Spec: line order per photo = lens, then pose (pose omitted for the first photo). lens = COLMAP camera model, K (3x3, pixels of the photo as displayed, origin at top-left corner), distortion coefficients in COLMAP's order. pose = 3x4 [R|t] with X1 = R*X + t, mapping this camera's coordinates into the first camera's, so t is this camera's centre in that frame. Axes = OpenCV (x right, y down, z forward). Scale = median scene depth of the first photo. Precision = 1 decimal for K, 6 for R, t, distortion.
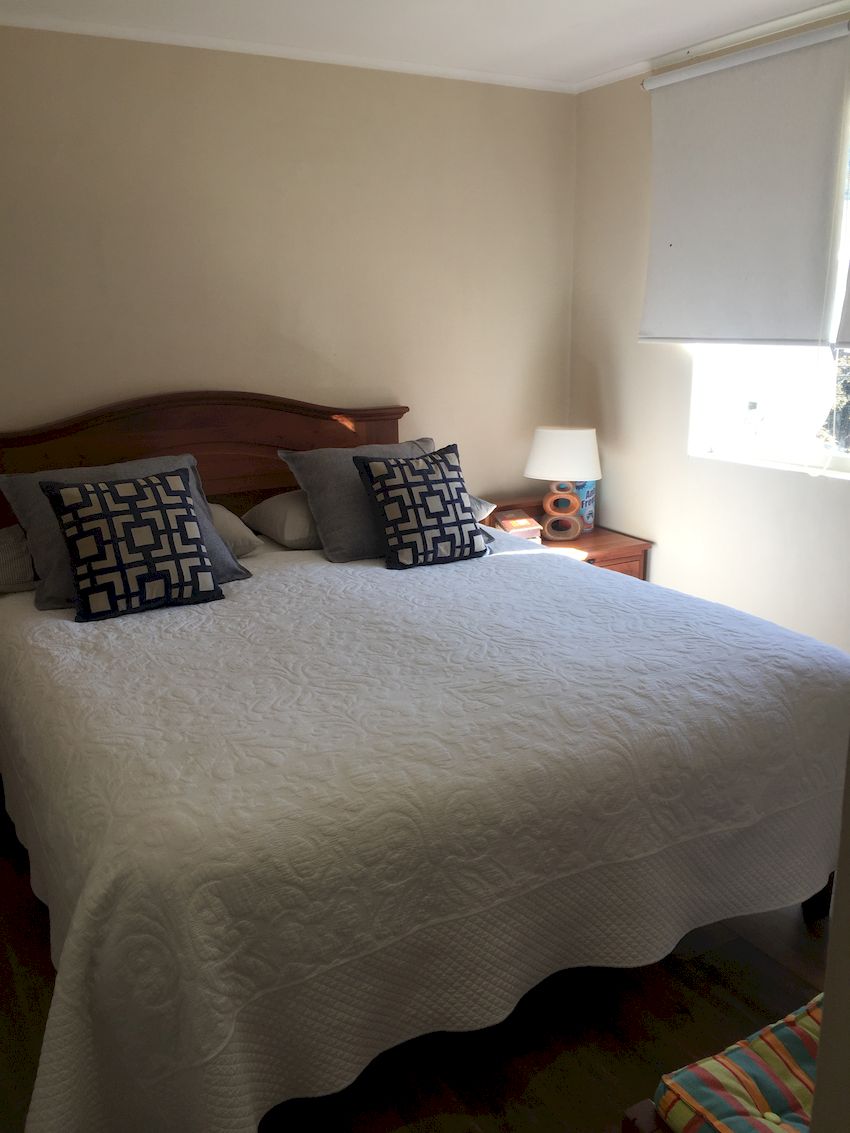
lens RADIAL K [[975.8, 0, 426.1], [0, 975.8, 566.4], [0, 0, 1]] dist [0.067817, -0.097570]
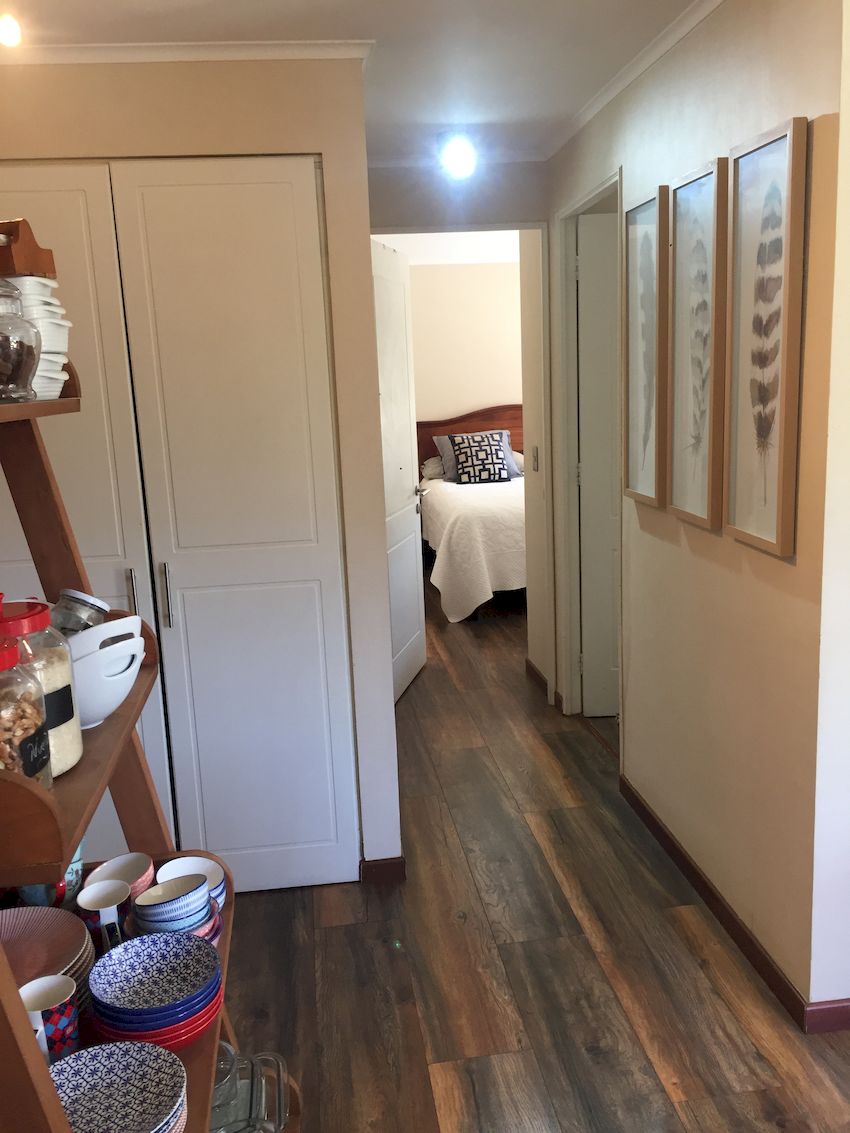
lens RADIAL K [[975.8, 0, 425.1], [0, 975.8, 566.7], [0, 0, 1]] dist [0.067817, -0.097570]
pose [[0.919262, 0.050051, -0.390451, 0.620077], [-0.074629, 0.996054, -0.048022, 0.410117], [0.386507, 0.073284, 0.919370, -1.475677]]
